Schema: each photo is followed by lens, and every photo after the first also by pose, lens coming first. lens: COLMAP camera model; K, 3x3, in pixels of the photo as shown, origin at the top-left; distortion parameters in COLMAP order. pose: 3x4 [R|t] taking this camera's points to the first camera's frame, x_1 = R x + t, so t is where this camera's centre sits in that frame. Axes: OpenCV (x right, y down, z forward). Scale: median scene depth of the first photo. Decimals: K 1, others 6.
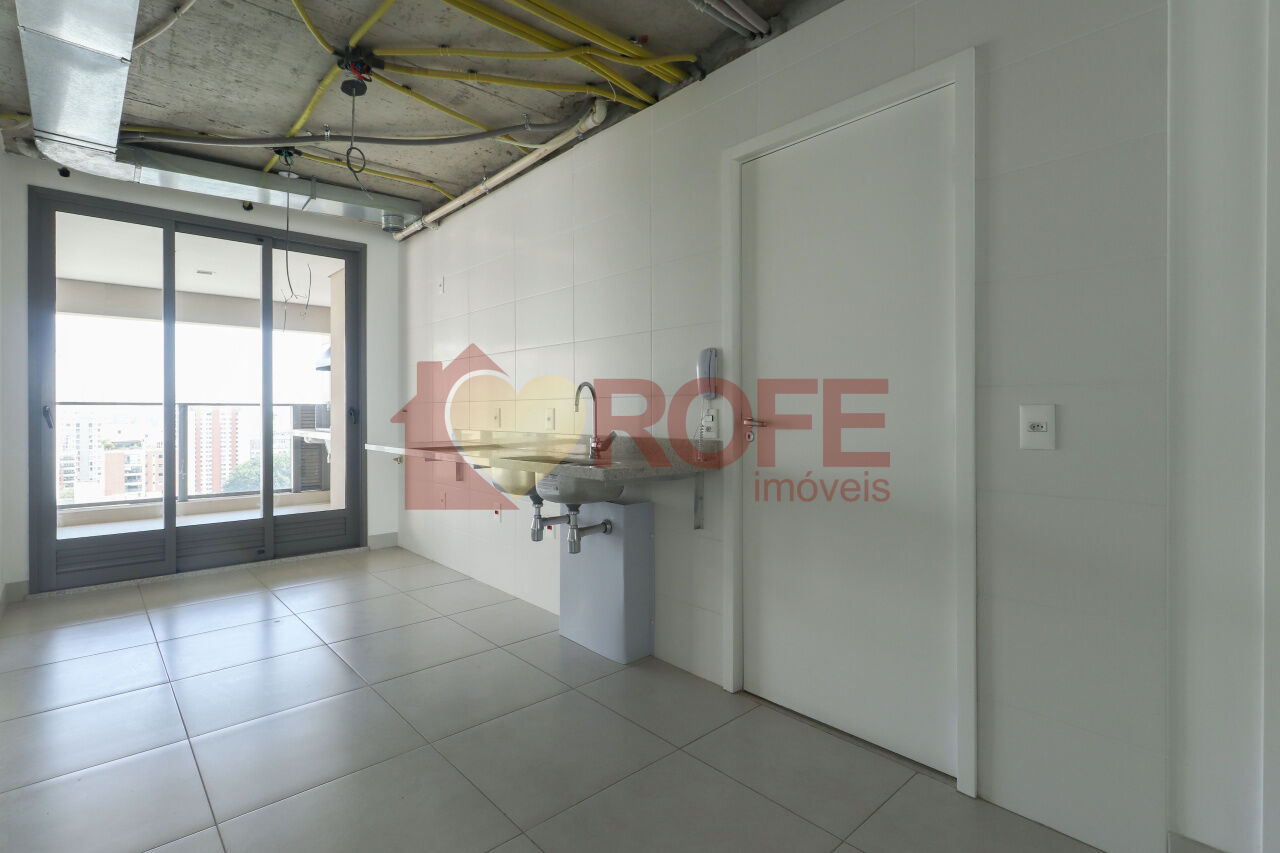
lens RADIAL K [[614.7, 0, 641.6], [0, 614.7, 412.1], [0, 0, 1]] dist [-0.046570, 0.000203]
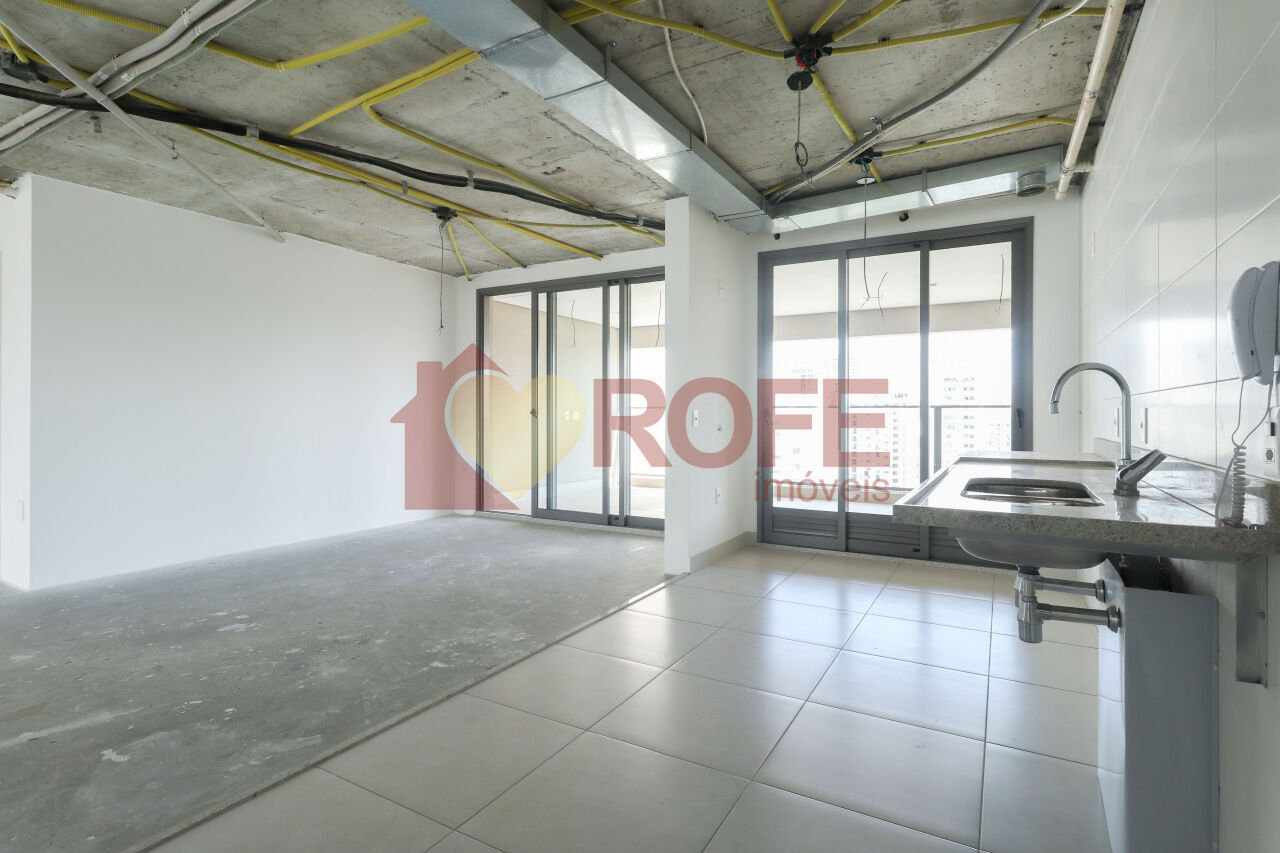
lens RADIAL K [[596.7, 0, 645.4], [0, 596.7, 410.5], [0, 0, 1]] dist [0.022840, -0.000192]
pose [[0.302757, -0.002355, -0.953065, 0.229701], [-0.003625, 0.999987, -0.003622, -0.000216], [0.953061, 0.004551, 0.302744, 0.282351]]
